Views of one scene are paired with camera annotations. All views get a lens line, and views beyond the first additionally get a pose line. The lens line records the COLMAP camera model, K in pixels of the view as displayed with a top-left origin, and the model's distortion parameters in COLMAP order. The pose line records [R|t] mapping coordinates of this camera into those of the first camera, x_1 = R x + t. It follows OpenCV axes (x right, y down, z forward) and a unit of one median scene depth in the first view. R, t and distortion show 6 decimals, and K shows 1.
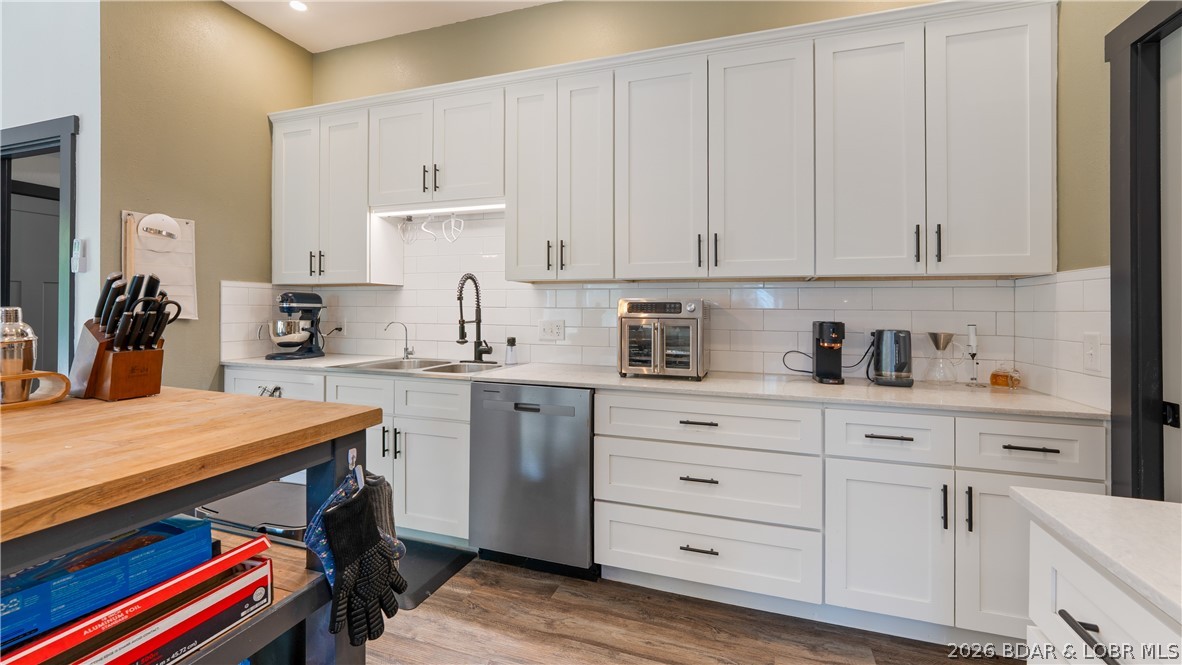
lens RADIAL K [[489.7, 0, 595.9], [0, 489.7, 302.9], [0, 0, 1]] dist [-0.006091, 0.000647]
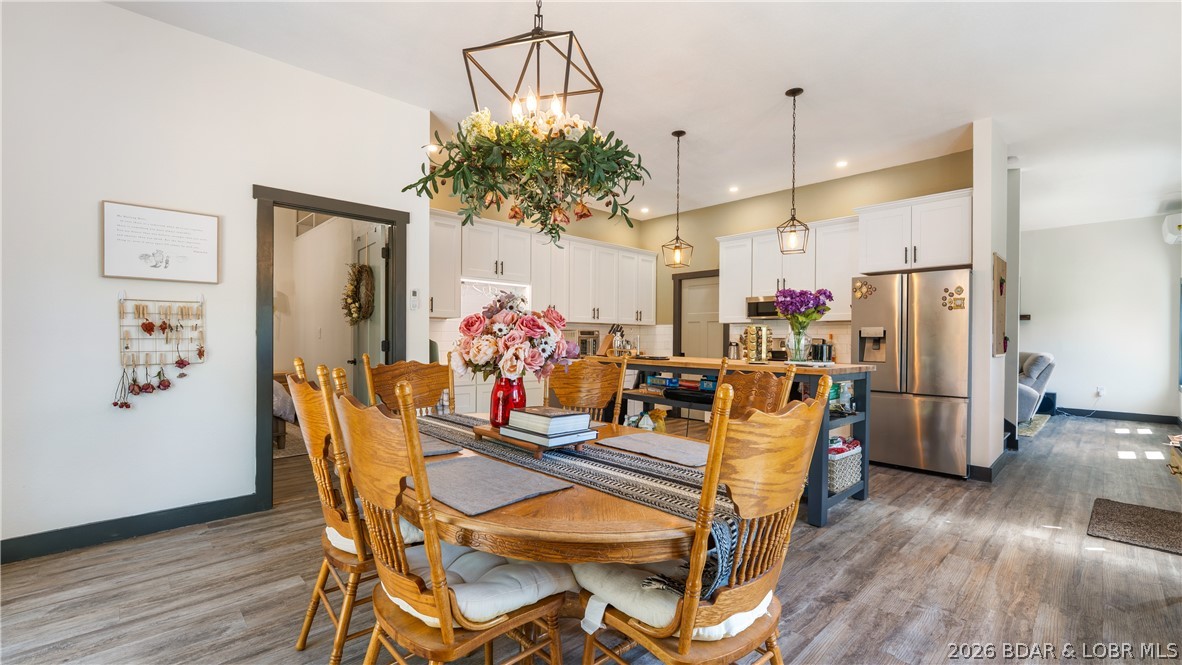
lens RADIAL K [[489.7, 0, 589.8], [0, 489.7, 338.7], [0, 0, 1]] dist [-0.006091, 0.000647]
pose [[0.472118, -0.003772, 0.881527, -2.375997], [-0.014939, 0.999813, 0.012279, 0.007859], [-0.881409, -0.018966, 0.471974, -0.350769]]
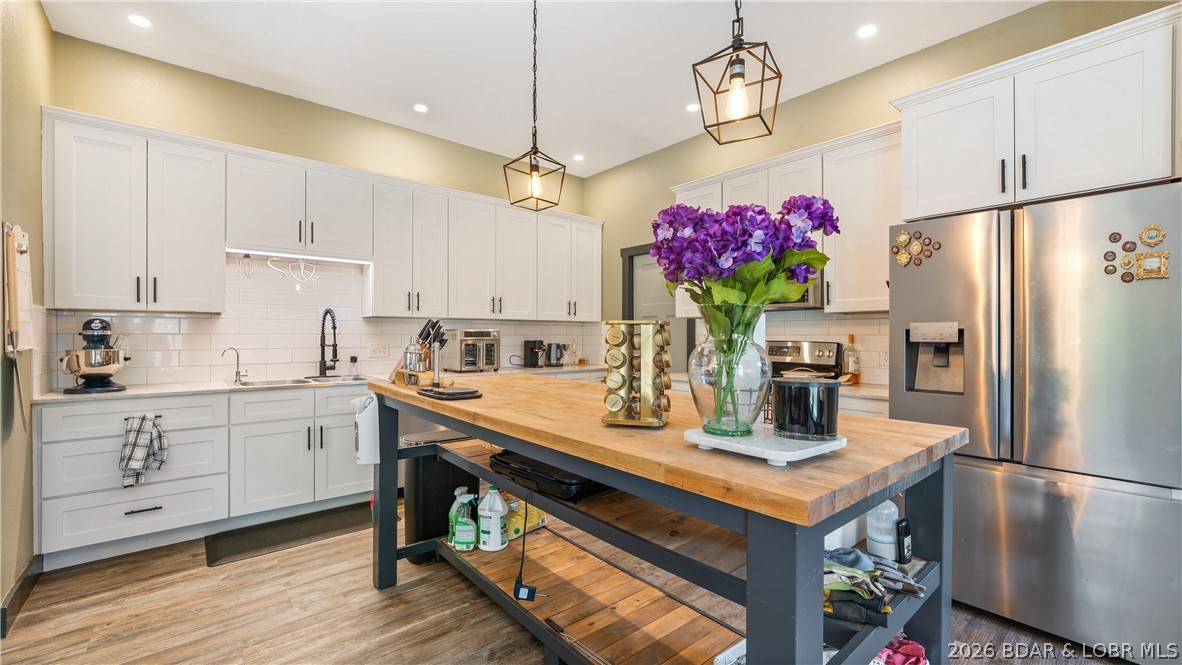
lens RADIAL K [[489.7, 0, 586.9], [0, 489.7, 332.3], [0, 0, 1]] dist [-0.006091, 0.000647]
pose [[0.515825, -0.001042, 0.856694, -1.282448], [-0.008162, 0.999948, 0.006131, -0.012644], [-0.856655, -0.010154, 0.515789, -0.333364]]
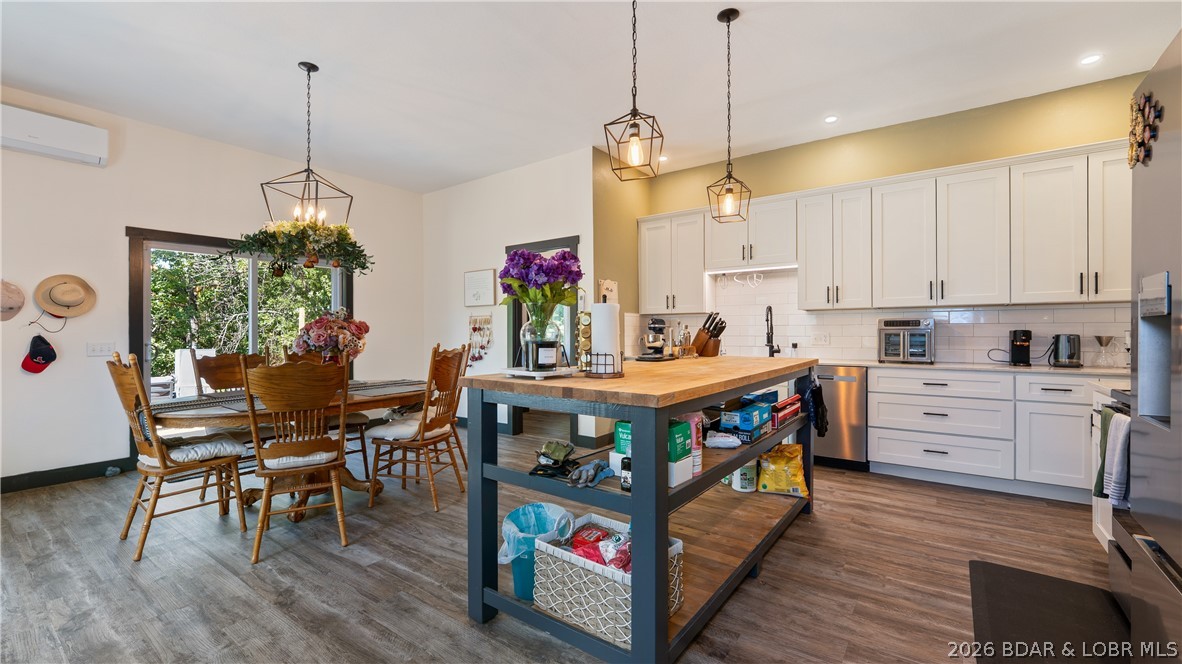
lens RADIAL K [[489.7, 0, 587.6], [0, 489.7, 335.1], [0, 0, 1]] dist [-0.006091, 0.000647]
pose [[0.952243, -0.007554, -0.305249, -0.429878], [0.012748, 0.999806, 0.015024, 0.011353], [0.305077, -0.018198, 0.952154, -1.050352]]
